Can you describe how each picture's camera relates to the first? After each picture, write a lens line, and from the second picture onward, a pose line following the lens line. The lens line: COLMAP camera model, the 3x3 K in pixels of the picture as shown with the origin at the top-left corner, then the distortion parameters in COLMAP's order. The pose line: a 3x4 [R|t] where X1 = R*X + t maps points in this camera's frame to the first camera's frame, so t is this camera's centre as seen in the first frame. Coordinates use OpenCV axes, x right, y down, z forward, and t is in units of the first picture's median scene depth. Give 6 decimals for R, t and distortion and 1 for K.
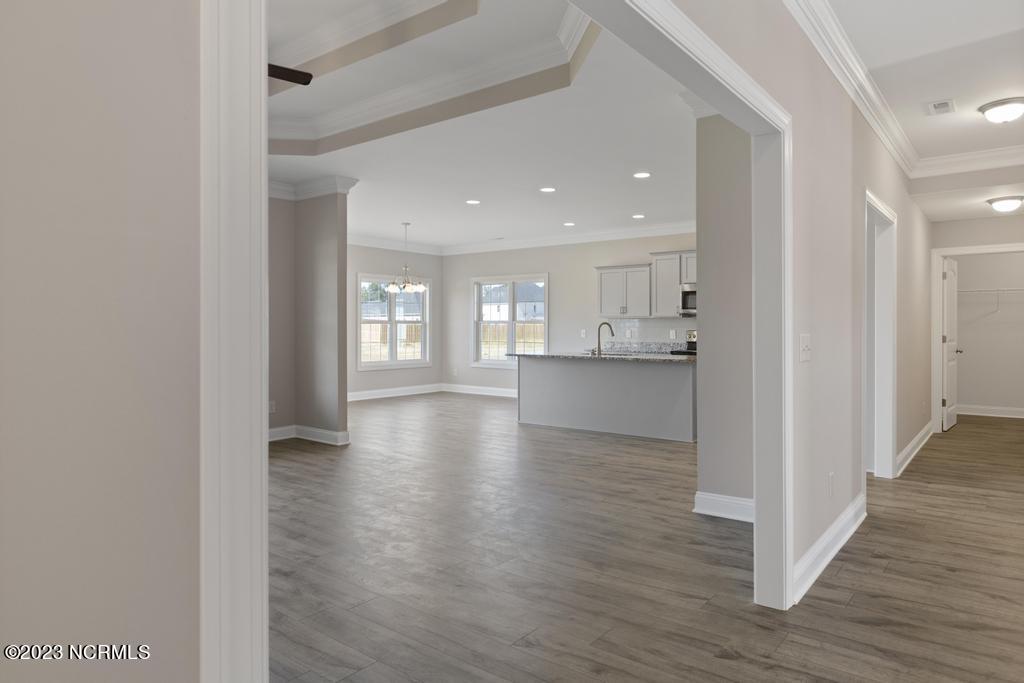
lens RADIAL K [[640.2, 0, 519.5], [0, 640.2, 327.2], [0, 0, 1]] dist [-0.008585, -0.000891]
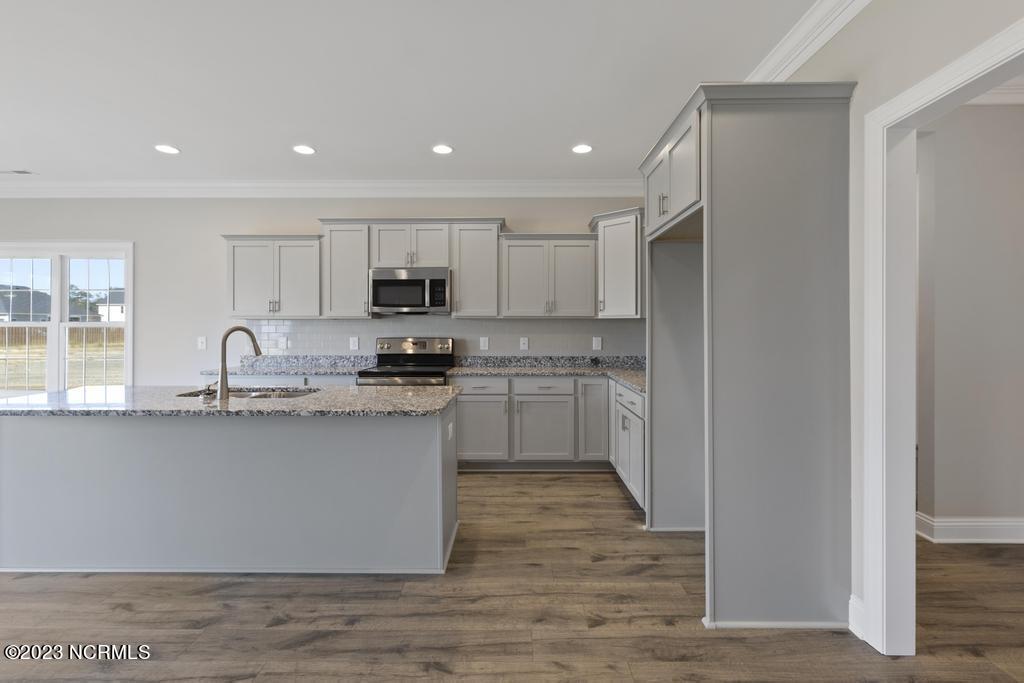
lens RADIAL K [[467.0, 0, 519.6], [0, 467.0, 326.3], [0, 0, 1]] dist [0.002164, -0.001148]
pose [[0.791085, 0.000903, 0.611705, 0.100778], [0.000694, 0.999997, -0.002373, -0.008215], [-0.611705, 0.002302, 0.791082, 0.681239]]
